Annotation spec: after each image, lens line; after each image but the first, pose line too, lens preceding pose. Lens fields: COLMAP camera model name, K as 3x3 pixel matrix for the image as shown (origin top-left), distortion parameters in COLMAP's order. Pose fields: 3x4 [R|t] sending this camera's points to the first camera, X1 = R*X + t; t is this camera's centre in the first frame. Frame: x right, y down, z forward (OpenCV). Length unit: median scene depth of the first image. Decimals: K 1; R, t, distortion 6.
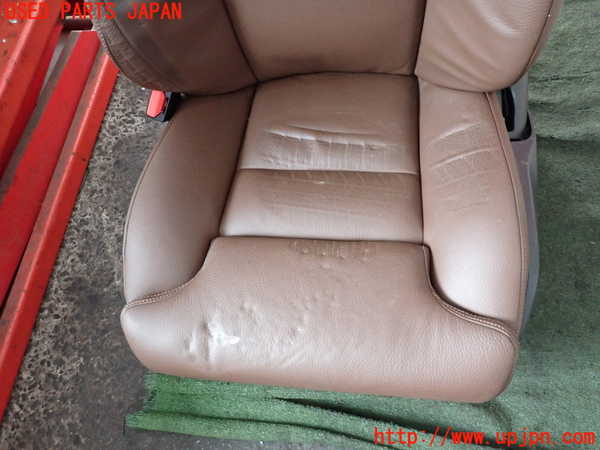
lens RADIAL K [[448.4, 0, 296.9], [0, 448.4, 226.6], [0, 0, 1]] dist [0.007247, -0.001367]
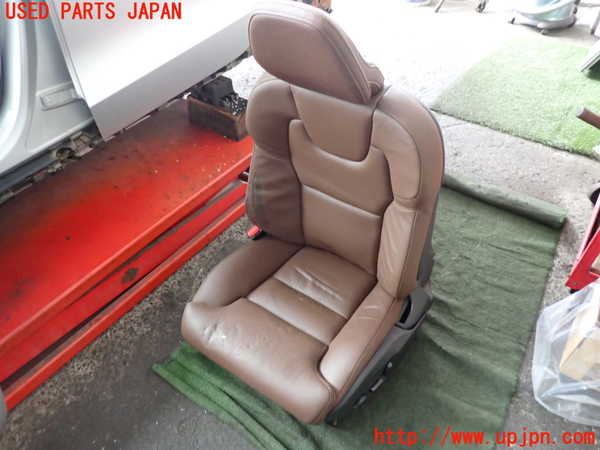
lens RADIAL K [[448.4, 0, 296.9], [0, 448.4, 226.6], [0, 0, 1]] dist [0.007247, -0.001367]
pose [[0.865927, 0.425869, -0.262308, 0.381982], [-0.490654, 0.825080, -0.280183, 0.185673], [0.097104, 0.371321, 0.923413, -0.875148]]
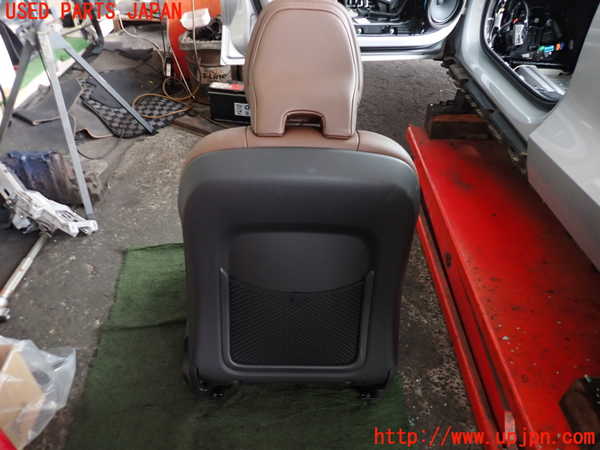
lens RADIAL K [[448.4, 0, 296.9], [0, 448.4, 226.6], [0, 0, 1]] dist [0.007247, -0.001367]
pose [[-0.988066, 0.153404, 0.013867, -0.029362], [-0.025732, -0.253159, 0.967082, -1.939546], [0.151865, 0.955185, 0.254086, 0.181032]]
